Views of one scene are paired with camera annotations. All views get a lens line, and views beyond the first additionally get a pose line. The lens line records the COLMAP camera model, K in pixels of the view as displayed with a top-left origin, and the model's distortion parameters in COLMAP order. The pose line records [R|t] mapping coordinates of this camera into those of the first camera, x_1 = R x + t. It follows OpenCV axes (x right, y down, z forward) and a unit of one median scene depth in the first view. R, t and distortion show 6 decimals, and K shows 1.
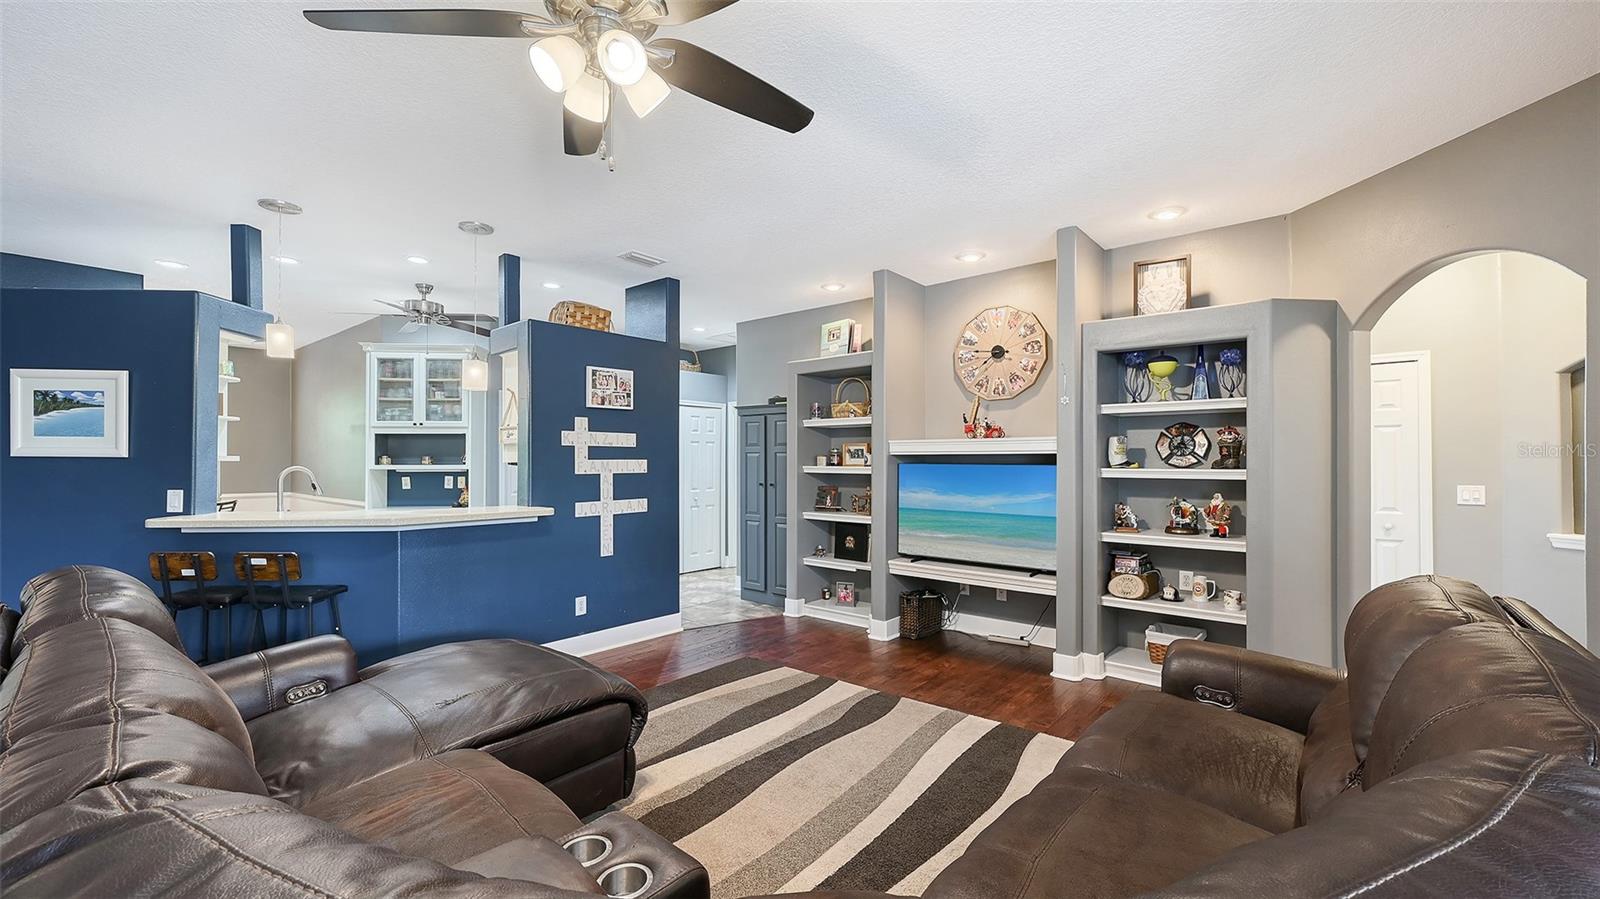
lens RADIAL K [[641.1, 0, 804.3], [0, 641.1, 459.9], [0, 0, 1]] dist [-0.002436, 0.000023]
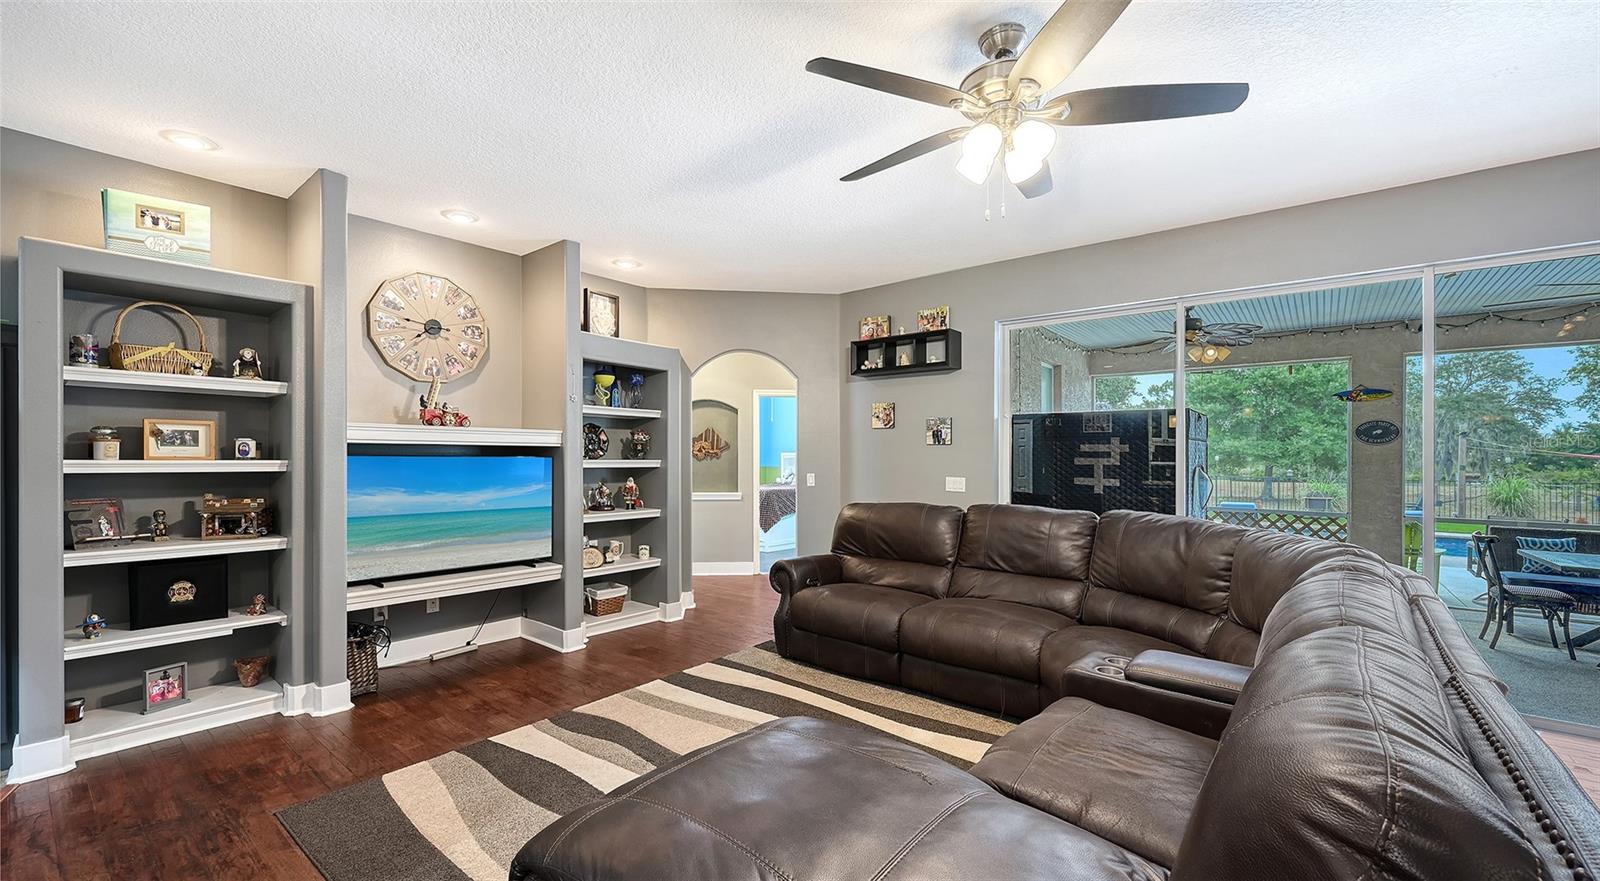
lens RADIAL K [[639.8, 0, 802.4], [0, 639.8, 462.5], [0, 0, 1]] dist [-0.000917, -0.001045]
pose [[-0.016801, -0.008798, 0.999820, -0.609290], [-0.006486, 0.999941, 0.008690, 0.004244], [-0.999838, -0.006339, -0.016857, 0.545273]]
